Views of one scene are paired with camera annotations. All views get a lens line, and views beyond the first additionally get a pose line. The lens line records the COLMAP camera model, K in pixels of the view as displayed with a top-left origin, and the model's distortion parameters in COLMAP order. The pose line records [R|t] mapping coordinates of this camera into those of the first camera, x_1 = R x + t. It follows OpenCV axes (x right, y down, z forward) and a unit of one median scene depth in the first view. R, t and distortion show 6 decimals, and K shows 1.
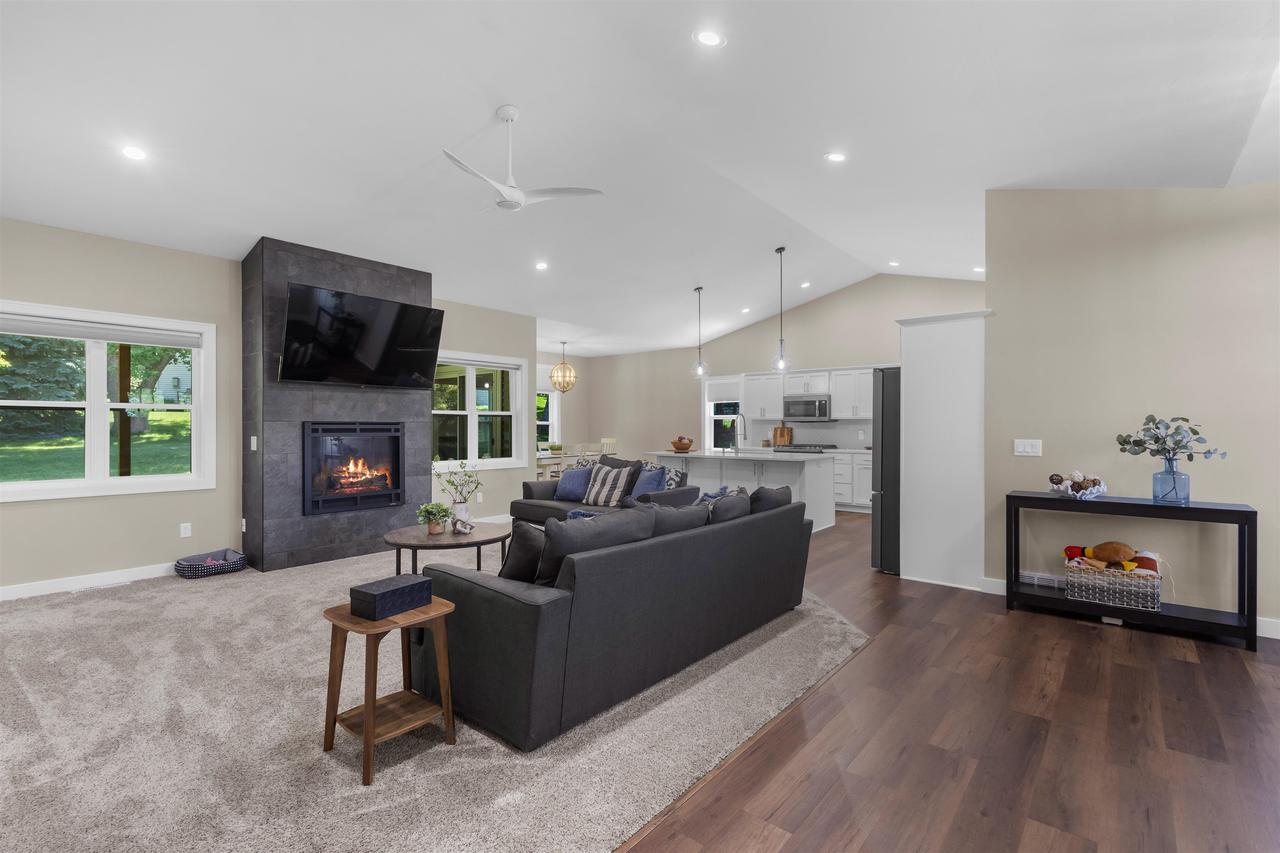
lens RADIAL K [[588.8, 0, 636.5], [0, 588.8, 428.5], [0, 0, 1]] dist [0.008823, -0.001749]
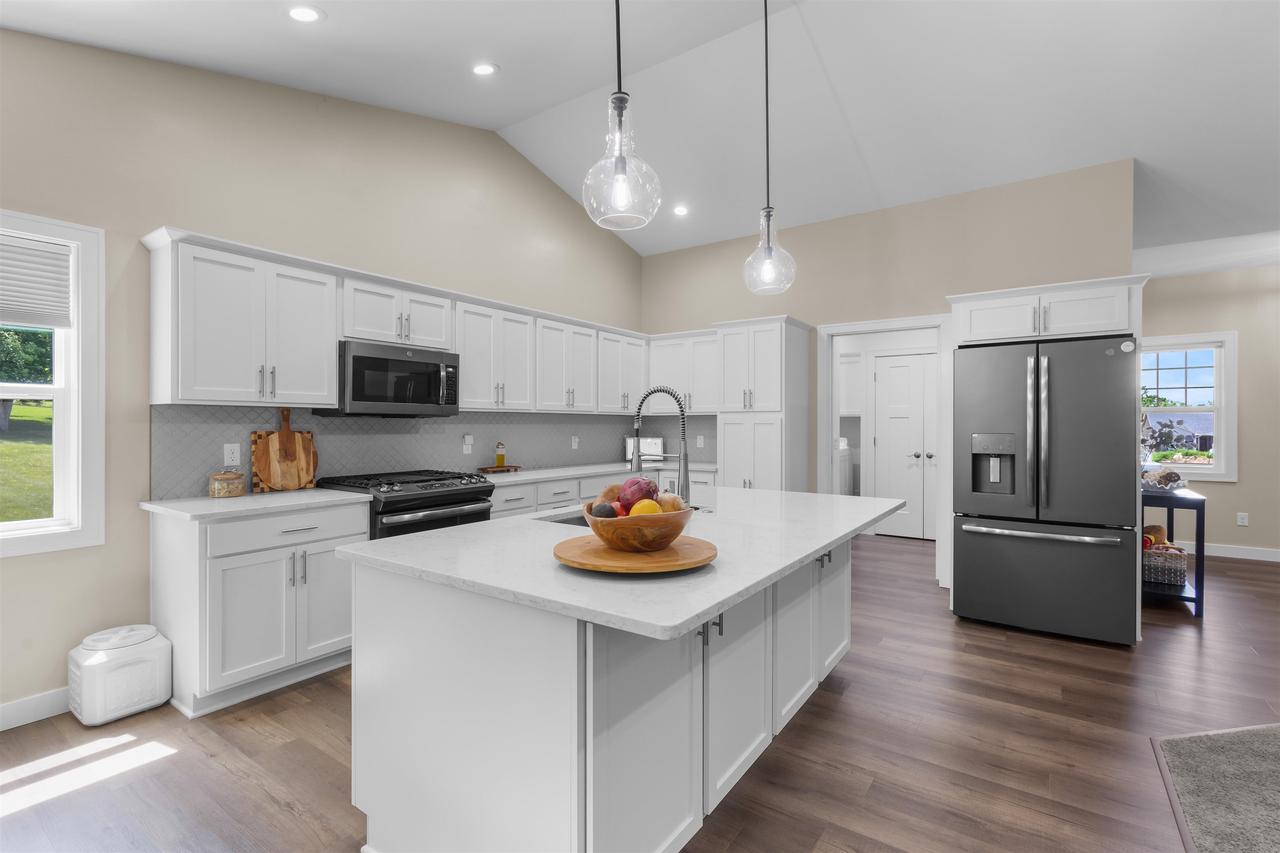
lens RADIAL K [[588.8, 0, 650.9], [0, 588.8, 421.3], [0, 0, 1]] dist [0.008823, -0.001749]
pose [[-0.093449, 0.004810, 0.995612, -0.181254], [0.004221, 0.999981, -0.004435, -0.008483], [-0.995615, 0.003788, -0.093467, 1.427108]]
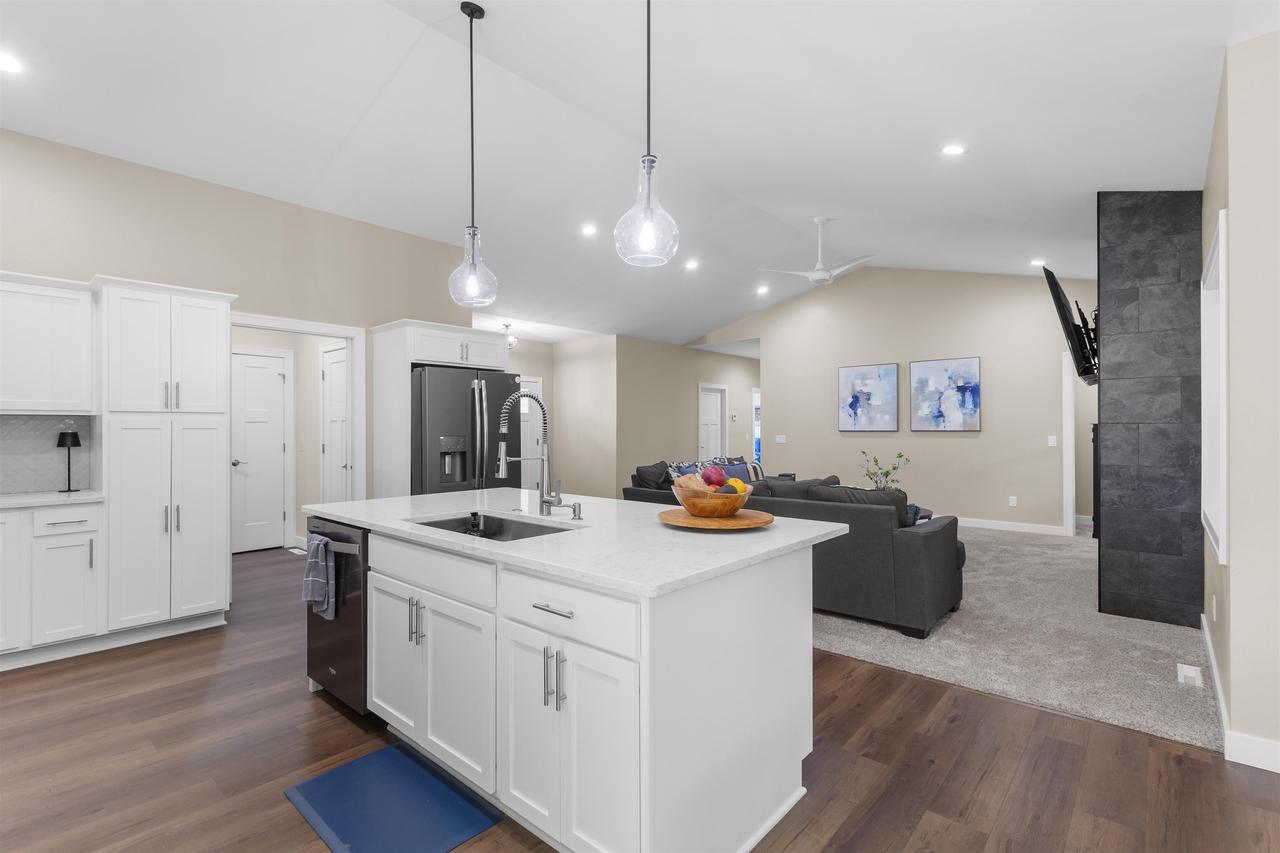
lens RADIAL K [[588.8, 0, 614.9], [0, 588.8, 426.0], [0, 0, 1]] dist [0.008823, -0.001749]
pose [[-0.999613, 0.003209, 0.027650, 0.206445], [0.003190, 0.999995, -0.000708, -0.009539], [-0.027652, -0.000619, -0.999617, 1.862310]]
